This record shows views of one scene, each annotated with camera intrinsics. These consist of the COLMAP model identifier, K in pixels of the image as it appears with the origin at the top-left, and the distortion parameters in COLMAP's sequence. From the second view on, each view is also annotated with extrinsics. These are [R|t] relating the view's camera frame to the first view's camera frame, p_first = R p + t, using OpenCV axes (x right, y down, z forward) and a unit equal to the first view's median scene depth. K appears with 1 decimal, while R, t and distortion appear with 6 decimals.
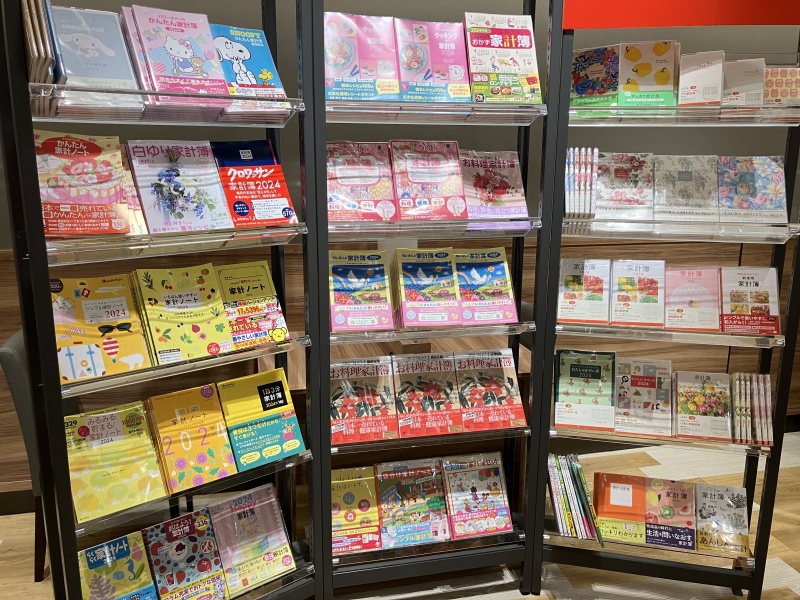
lens RADIAL K [[708.6, 0, 401.1], [0, 708.6, 300.5], [0, 0, 1]] dist [-0.003527, 0.019775]
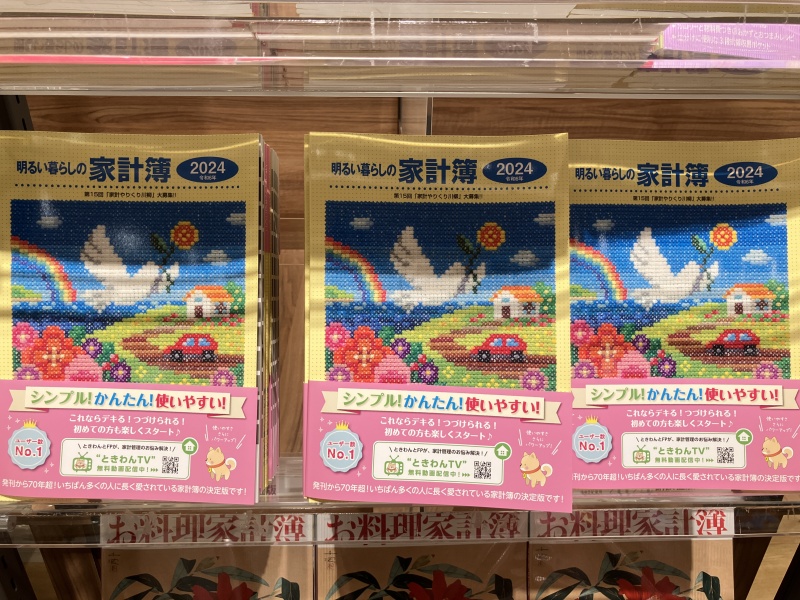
lens RADIAL K [[708.6, 0, 398.6], [0, 708.6, 298.3], [0, 0, 1]] dist [-0.003527, 0.019775]
pose [[0.983086, 0.104424, -0.150457, 0.060501], [-0.056833, 0.954911, 0.291402, -0.090865], [0.174103, -0.277922, 0.944694, 0.778663]]
